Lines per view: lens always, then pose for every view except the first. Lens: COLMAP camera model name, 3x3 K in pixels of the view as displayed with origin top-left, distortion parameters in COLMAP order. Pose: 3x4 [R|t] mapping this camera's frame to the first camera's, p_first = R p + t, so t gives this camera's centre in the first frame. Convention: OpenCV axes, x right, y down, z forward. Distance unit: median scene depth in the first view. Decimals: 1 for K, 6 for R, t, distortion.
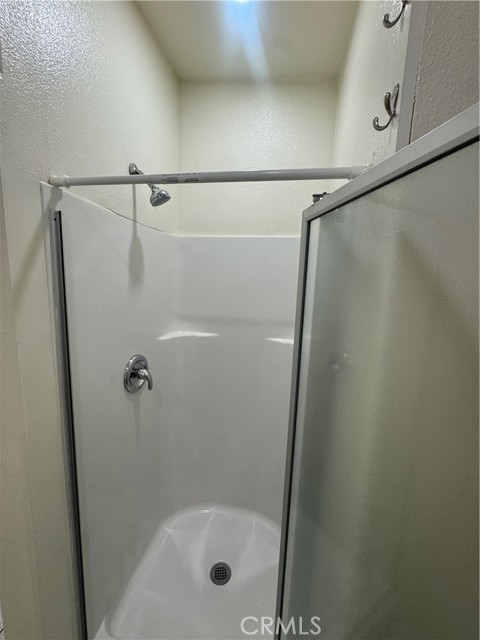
lens RADIAL K [[258.3, 0, 241.8], [0, 258.3, 319.2], [0, 0, 1]] dist [-0.007201, 0.001070]
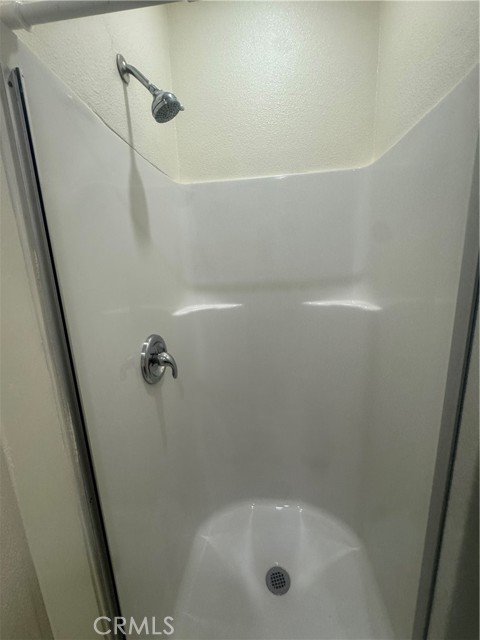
lens RADIAL K [[258.3, 0, 241.4], [0, 258.3, 317.8], [0, 0, 1]] dist [-0.007201, 0.001070]
pose [[0.993561, -0.102500, 0.048275, -0.183305], [0.099753, 0.993421, 0.056244, 0.072818], [-0.053722, -0.051066, 0.997249, 0.235798]]
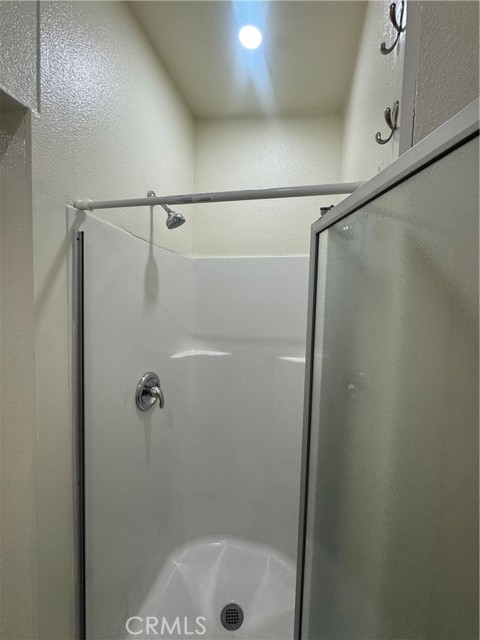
lens RADIAL K [[258.3, 0, 241.7], [0, 258.3, 319.4], [0, 0, 1]] dist [-0.007201, 0.001070]
pose [[0.998731, -0.005704, -0.050042, 0.004597], [0.001081, 0.995766, -0.091918, 0.026572], [0.050354, 0.091748, 0.994508, -0.001530]]
